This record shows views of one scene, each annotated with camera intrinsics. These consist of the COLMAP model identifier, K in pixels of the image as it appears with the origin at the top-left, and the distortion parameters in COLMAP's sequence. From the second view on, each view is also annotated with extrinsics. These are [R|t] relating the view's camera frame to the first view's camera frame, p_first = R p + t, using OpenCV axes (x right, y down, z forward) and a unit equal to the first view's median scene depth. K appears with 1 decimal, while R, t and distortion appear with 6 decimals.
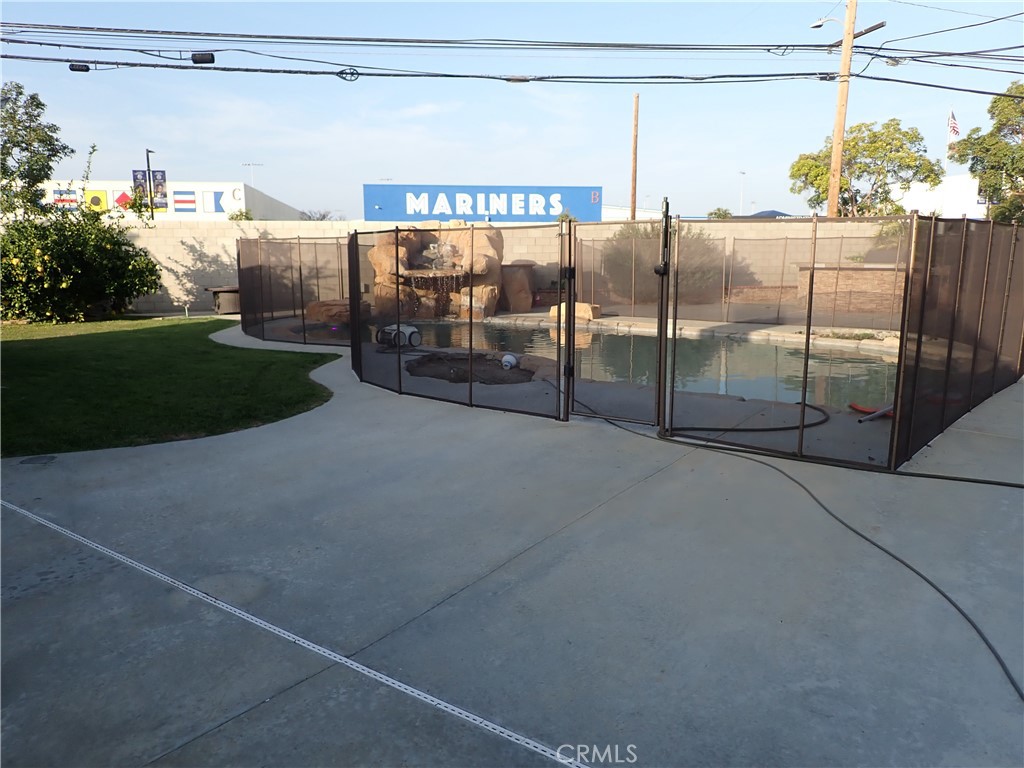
lens RADIAL K [[751.6, 0, 503.2], [0, 751.6, 385.0], [0, 0, 1]] dist [0.024993, -0.032920]
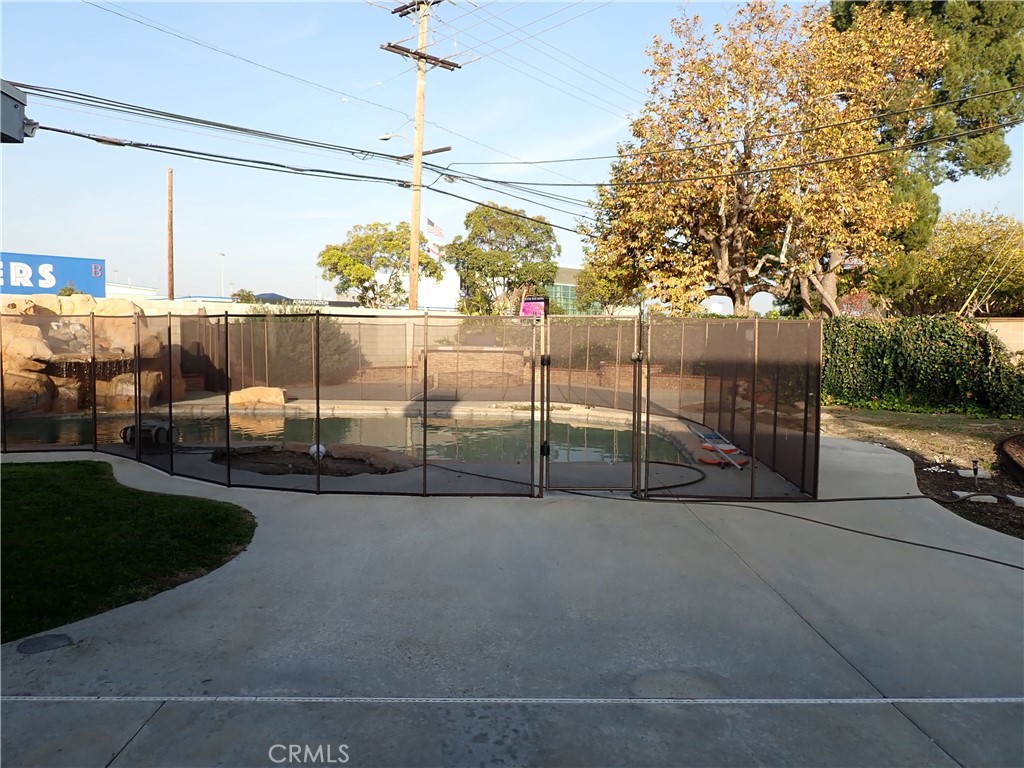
lens RADIAL K [[751.6, 0, 503.2], [0, 751.6, 385.0], [0, 0, 1]] dist [0.024993, -0.032920]
pose [[0.795784, -0.029960, 0.604839, -0.217085], [0.093207, 0.992934, -0.073448, -0.013372], [-0.598365, 0.114824, 0.792953, 0.060882]]
